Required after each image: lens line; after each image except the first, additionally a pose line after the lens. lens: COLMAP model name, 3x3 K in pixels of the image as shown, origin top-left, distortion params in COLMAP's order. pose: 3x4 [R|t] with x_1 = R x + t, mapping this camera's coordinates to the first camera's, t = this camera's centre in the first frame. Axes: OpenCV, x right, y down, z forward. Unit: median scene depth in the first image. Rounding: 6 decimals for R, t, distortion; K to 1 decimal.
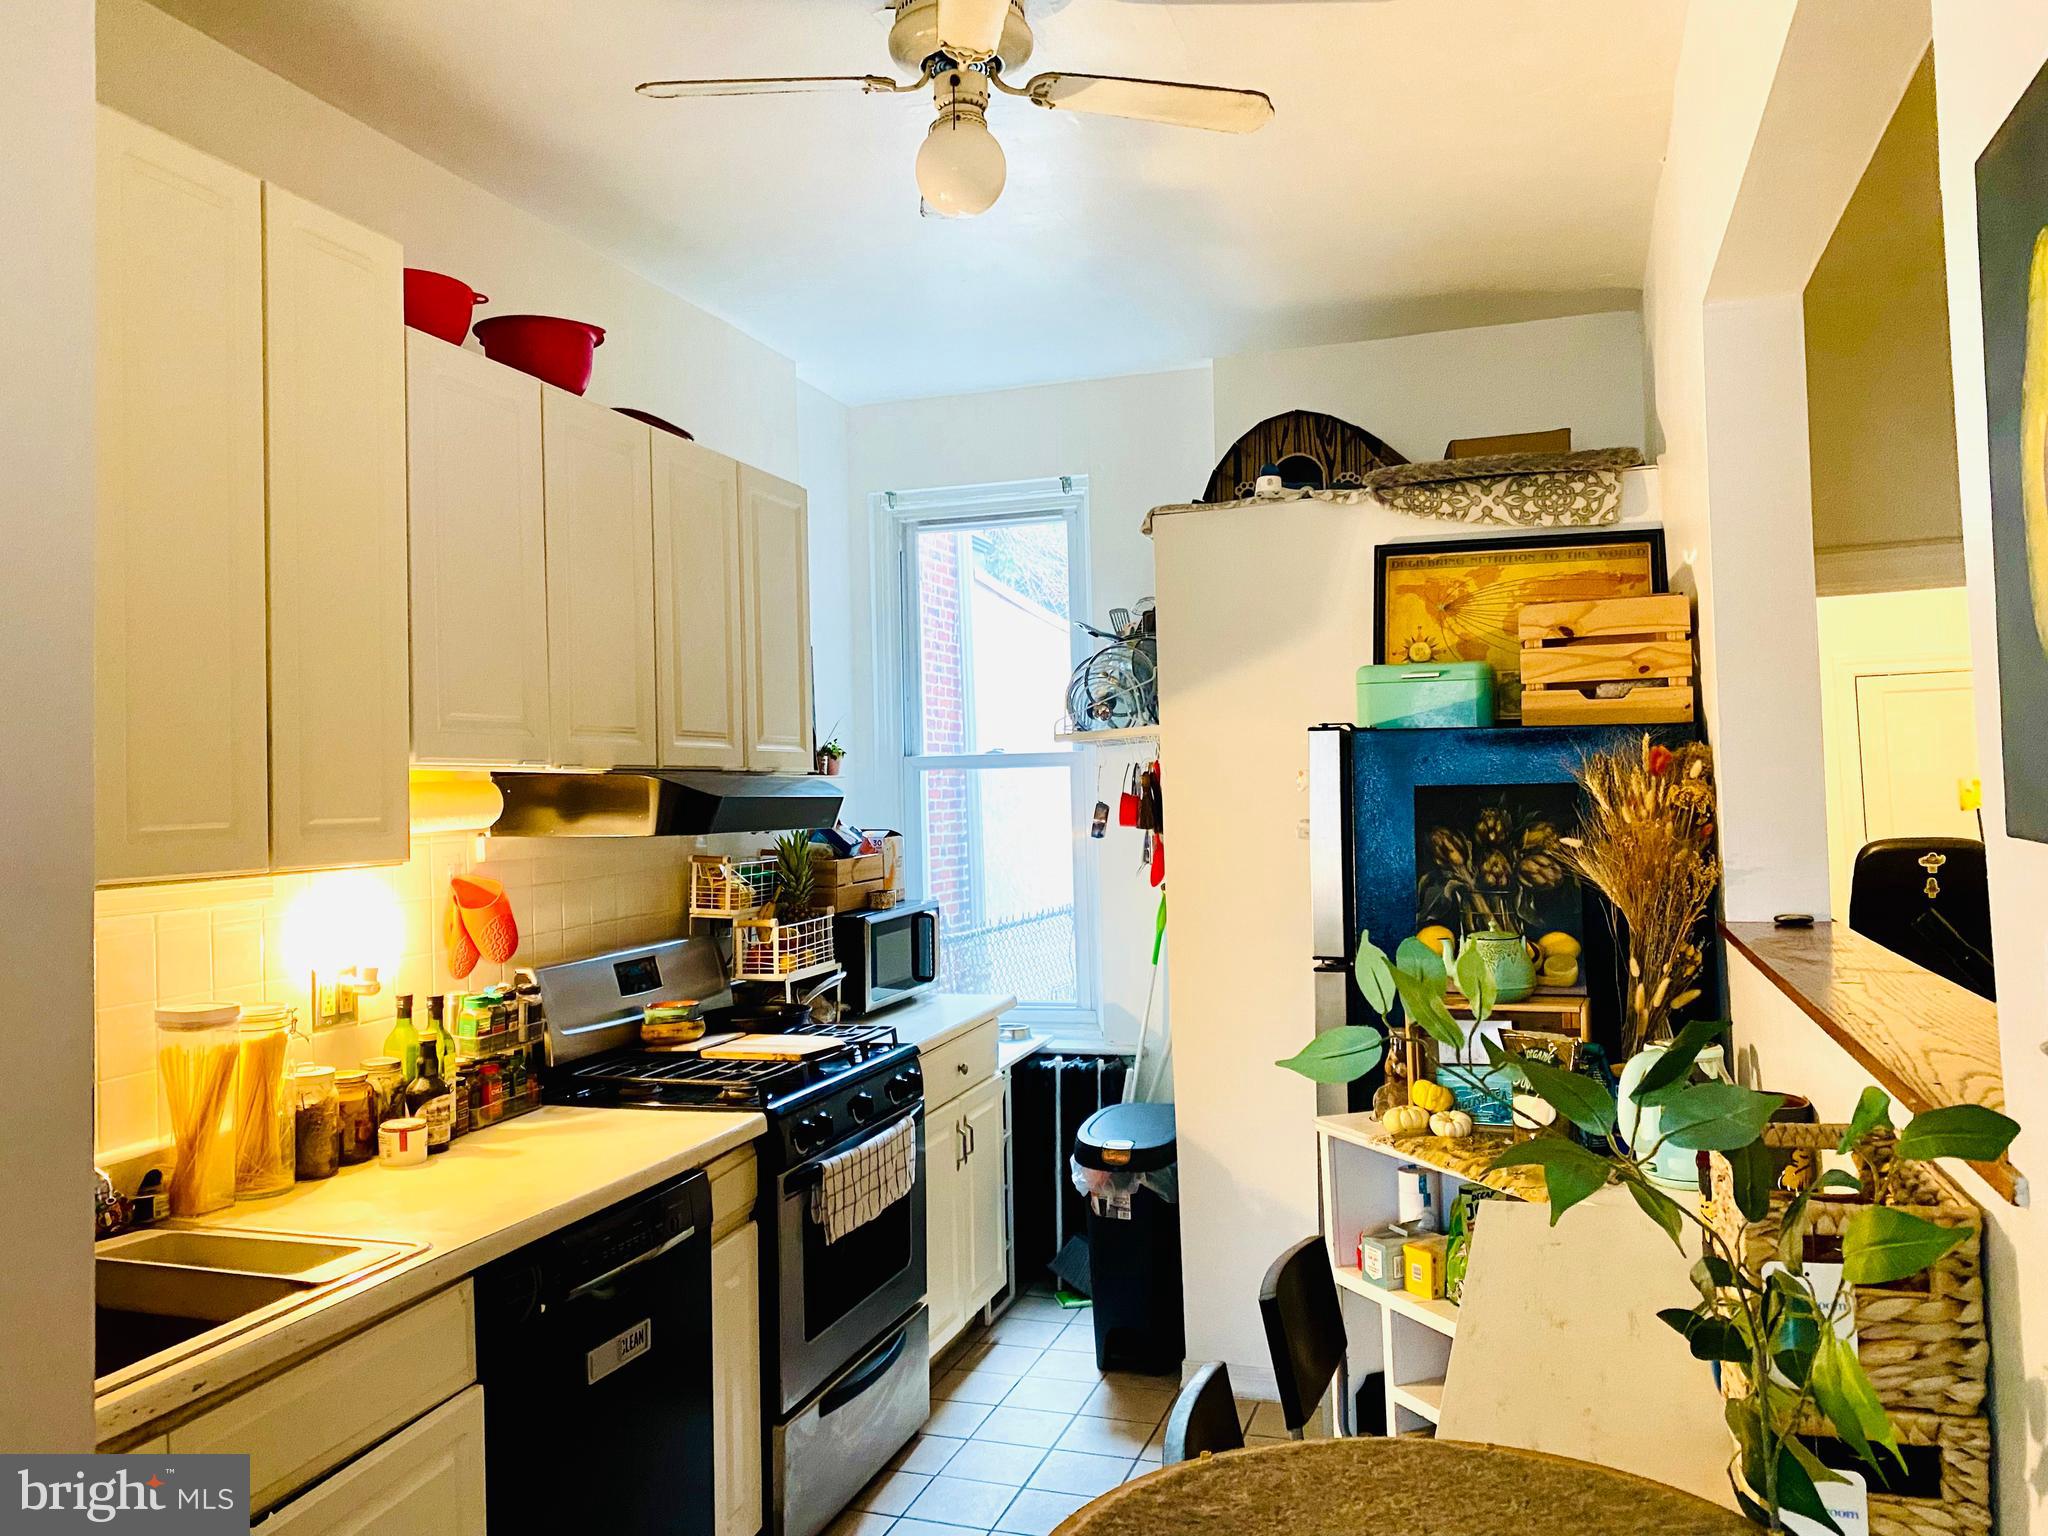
lens RADIAL K [[1553.5, 0, 1023.7], [0, 1553.5, 758.2], [0, 0, 1]] dist [0.044183, -0.069259]
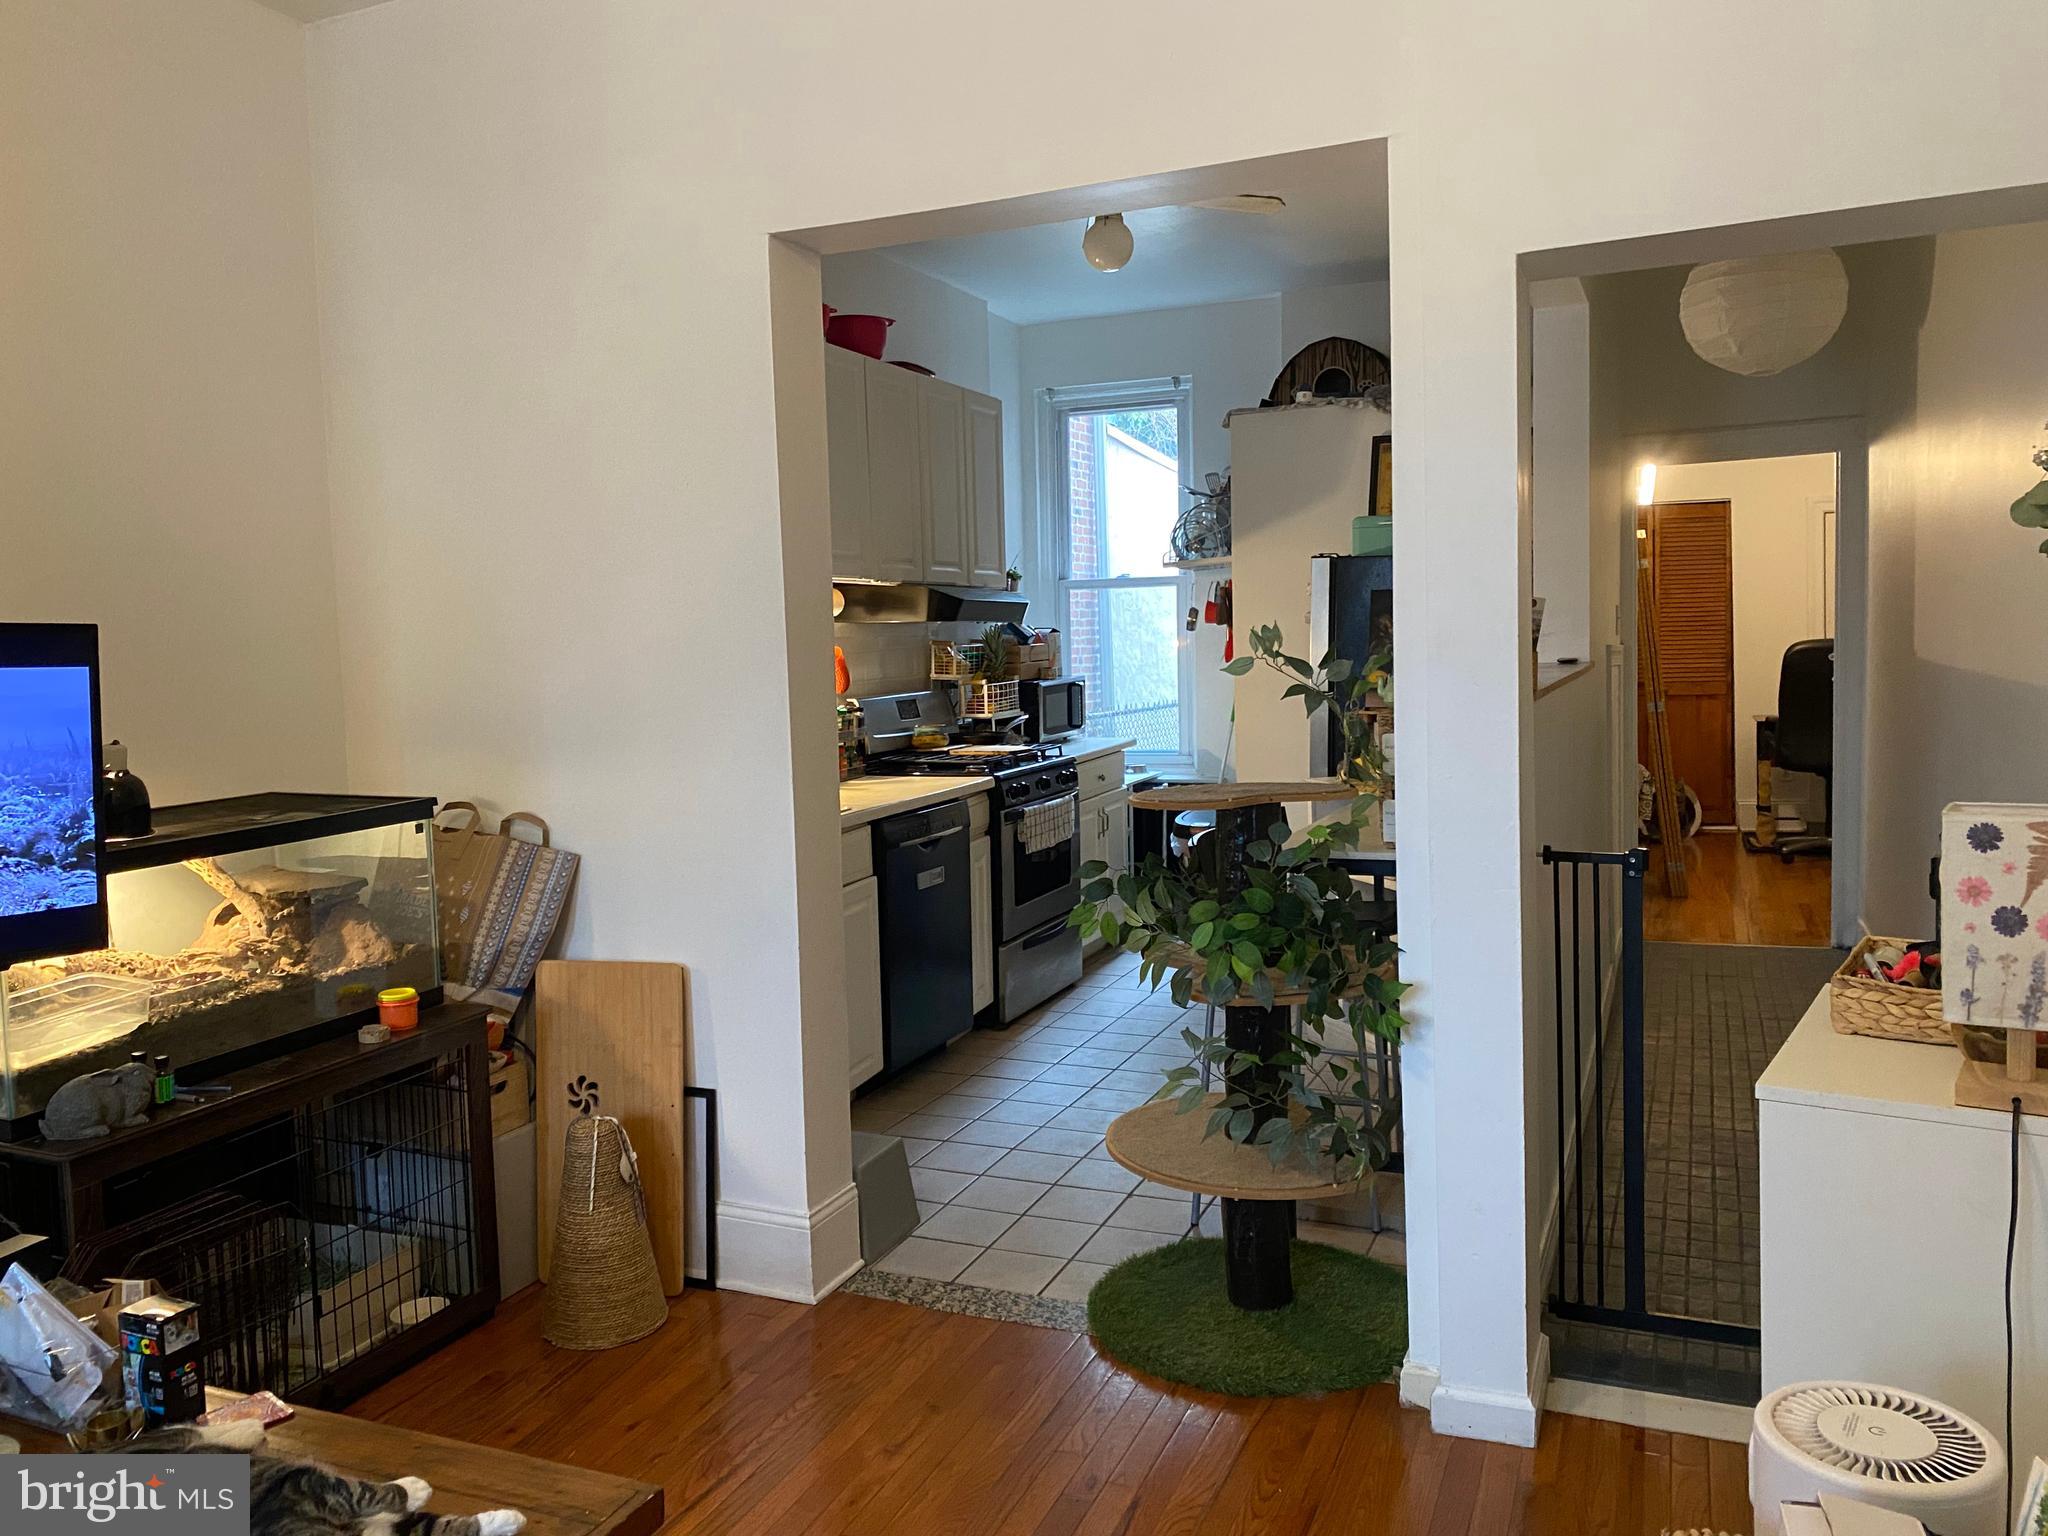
lens RADIAL K [[1515.0, 0, 1024.0], [0, 1515.0, 768.0], [0, 0, 1]] dist [0.103665, -0.062059]
pose [[0.996583, 0.007839, -0.082227, 0.010577], [0.001651, 0.993398, 0.114707, 0.017866], [0.082583, -0.114451, 0.989990, -0.663904]]
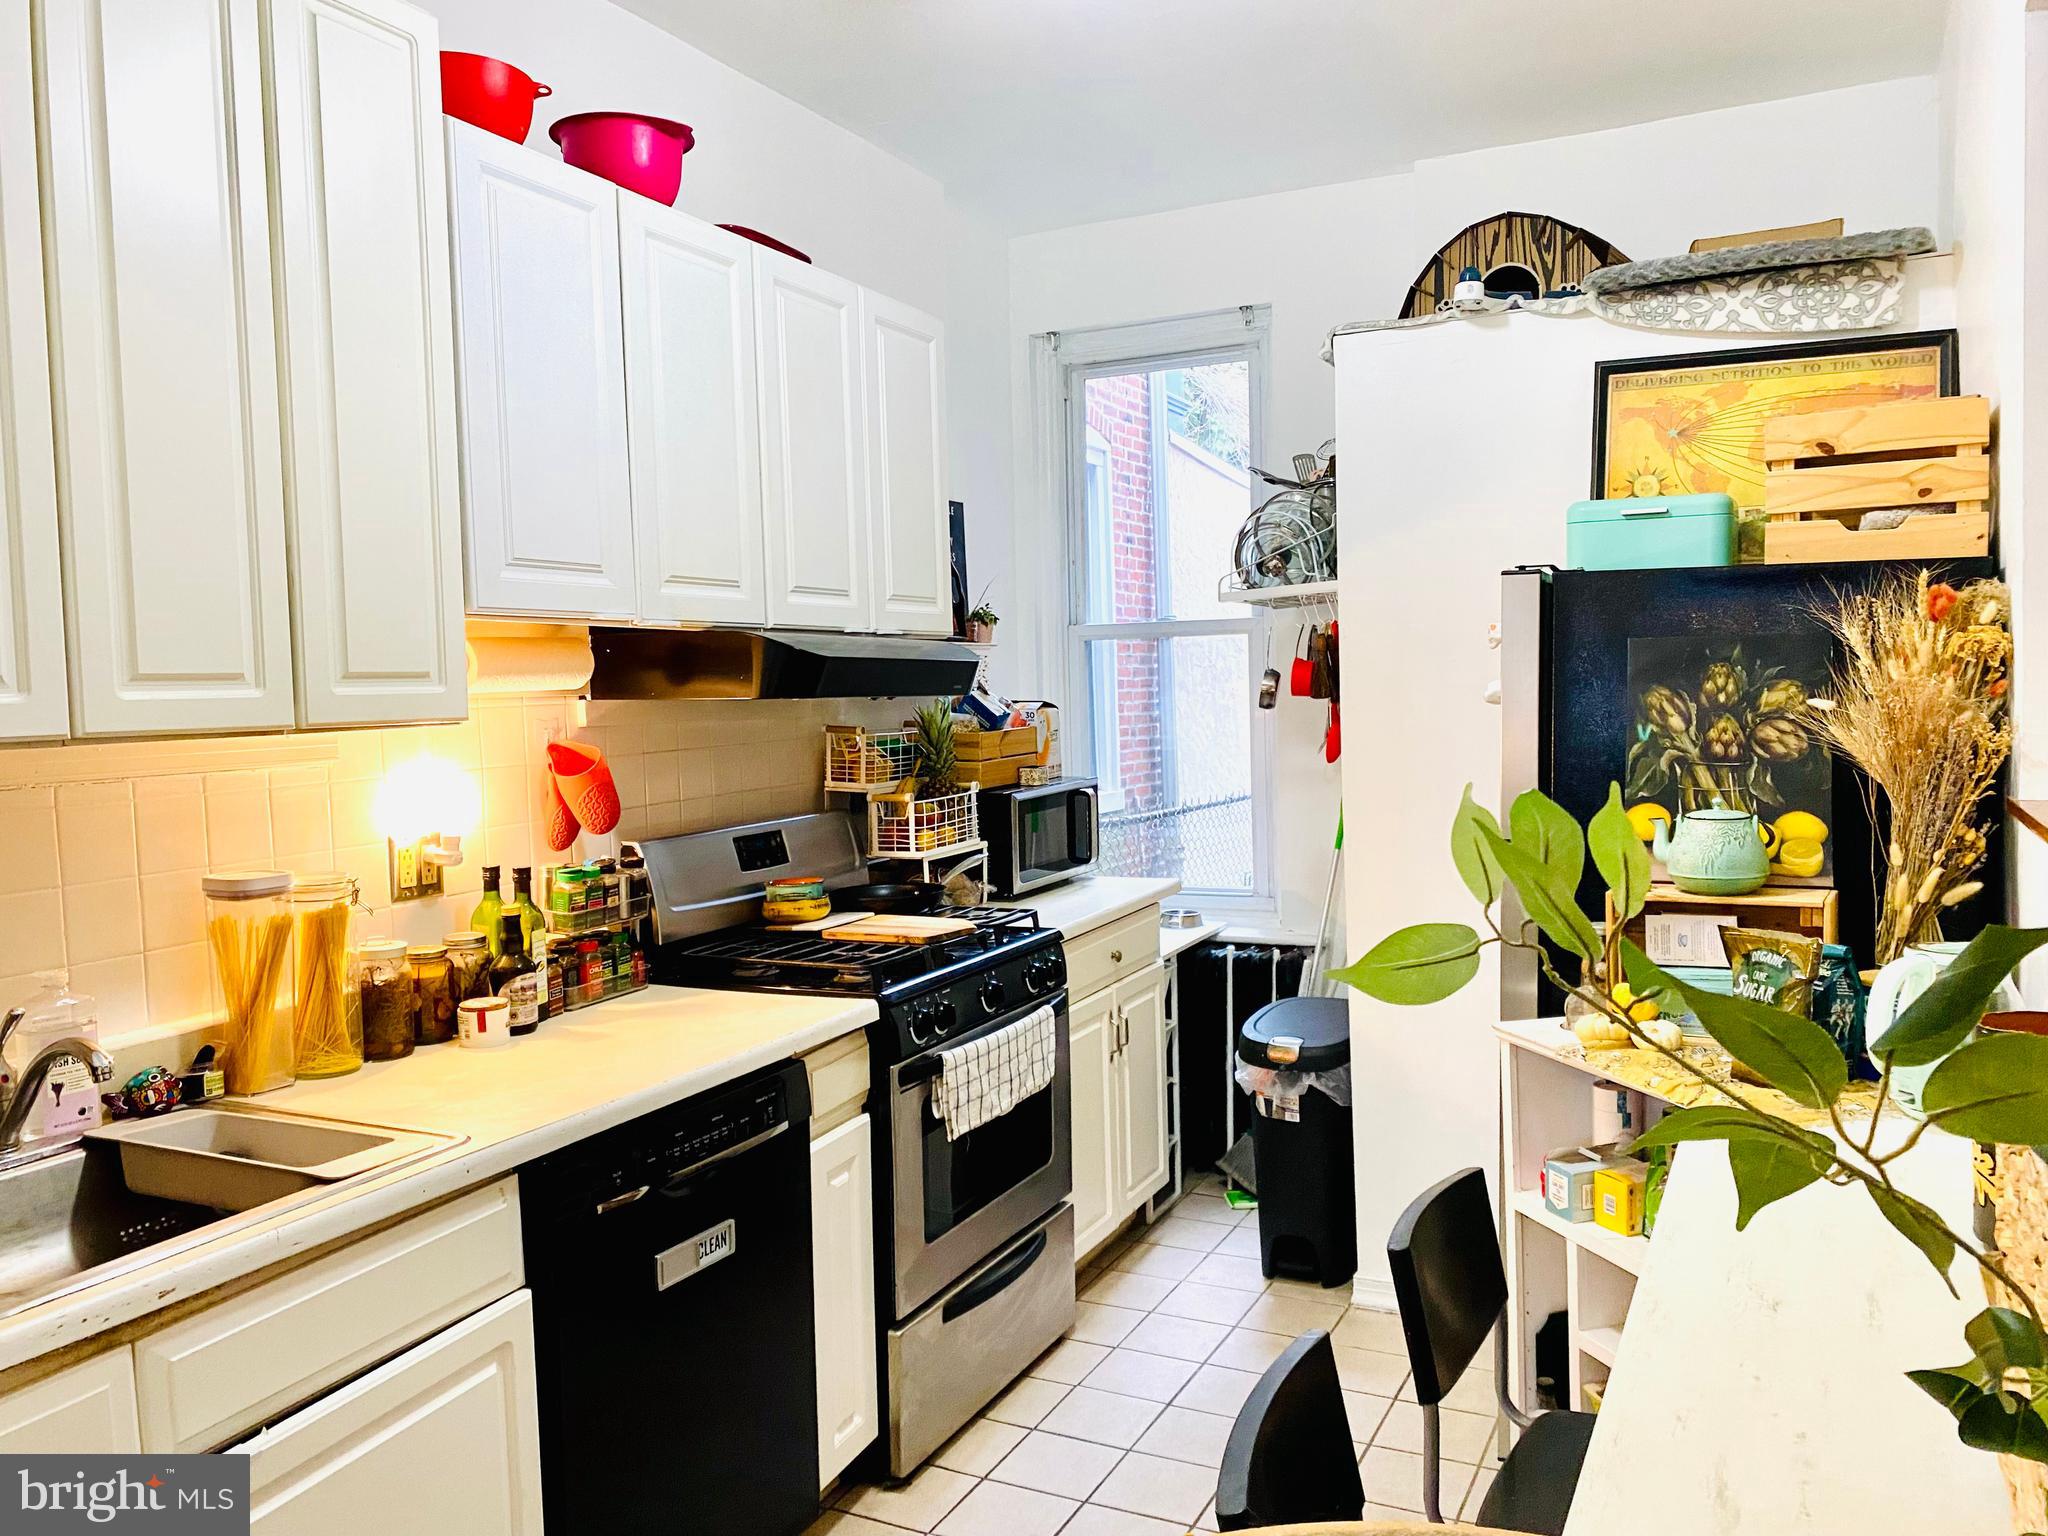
lens RADIAL K [[1556.3, 0, 1032.2], [0, 1556.3, 776.7], [0, 0, 1]] dist [0.051454, -0.068915]
pose [[0.991000, 0.006664, -0.133693, 0.043754], [0.004707, 0.996407, 0.084560, 0.018244], [0.133776, -0.084428, 0.987409, 0.109487]]
